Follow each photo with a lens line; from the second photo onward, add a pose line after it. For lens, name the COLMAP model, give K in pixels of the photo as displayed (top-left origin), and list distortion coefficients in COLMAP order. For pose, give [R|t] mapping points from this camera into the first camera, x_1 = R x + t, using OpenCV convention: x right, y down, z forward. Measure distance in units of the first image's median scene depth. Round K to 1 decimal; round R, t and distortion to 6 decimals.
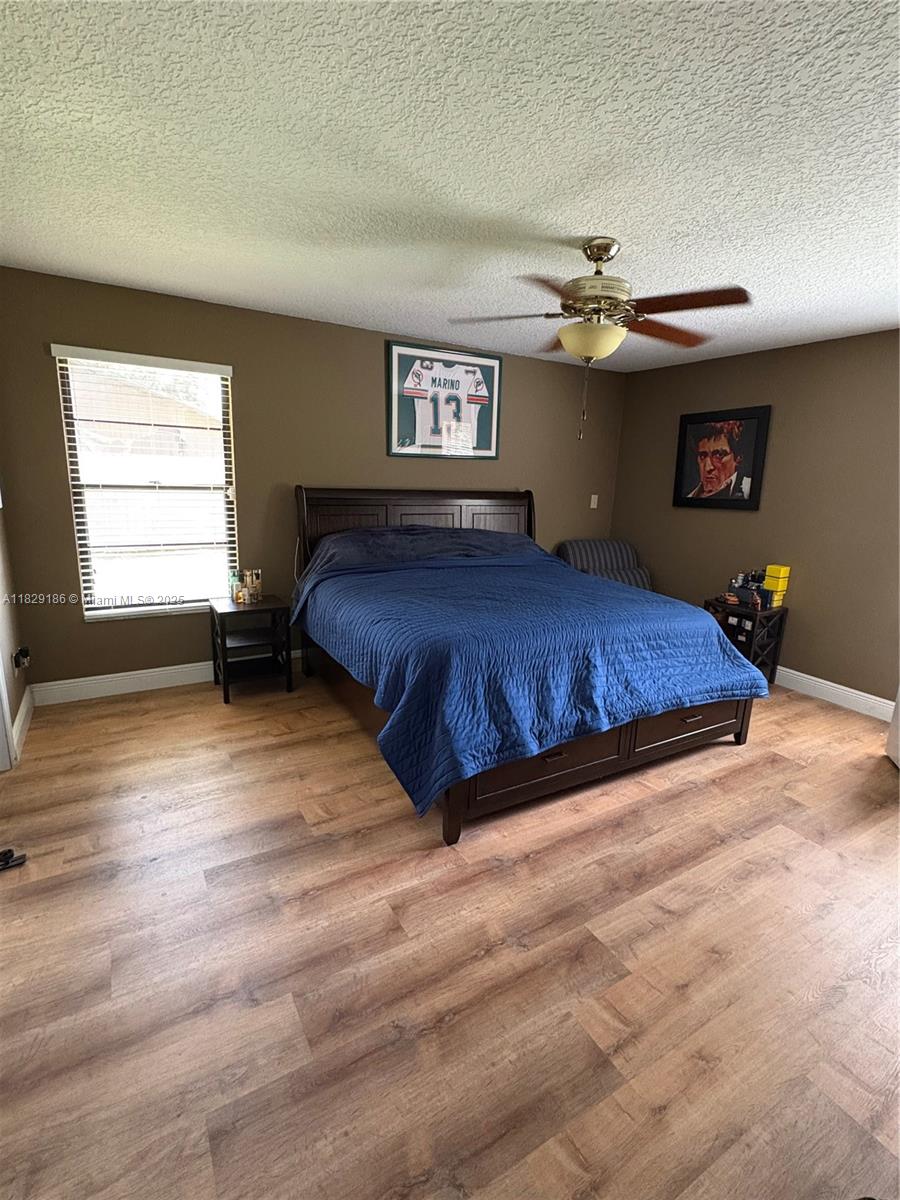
lens RADIAL K [[560.9, 0, 452.0], [0, 560.9, 601.7], [0, 0, 1]] dist [-0.002158, -0.000112]
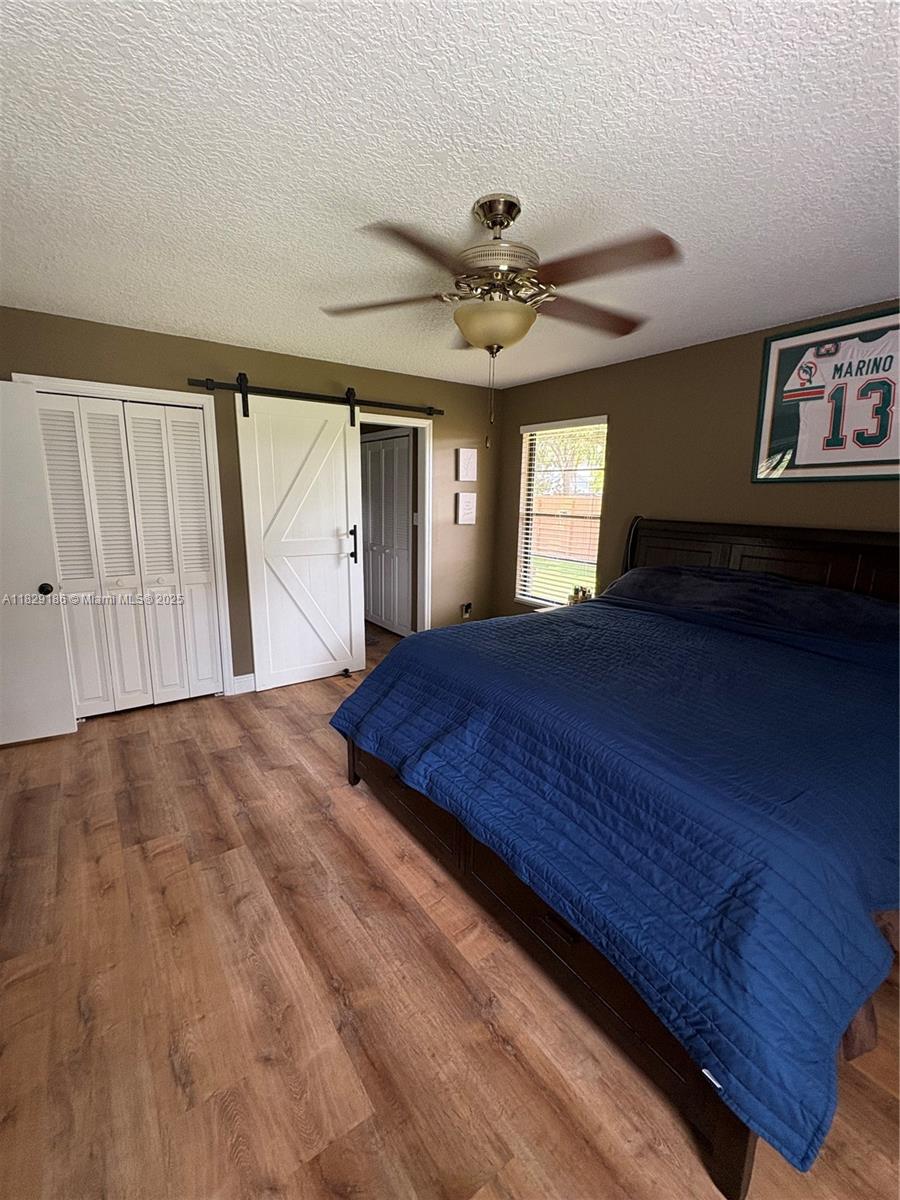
lens RADIAL K [[523.1, 0, 451.1], [0, 523.1, 599.8], [0, 0, 1]] dist [-0.003111, 0.000065]
pose [[0.079433, 0.157298, -0.984351, 1.094892], [-0.241879, 0.961002, 0.134048, -0.174483], [0.967049, 0.227447, 0.114383, 0.978483]]
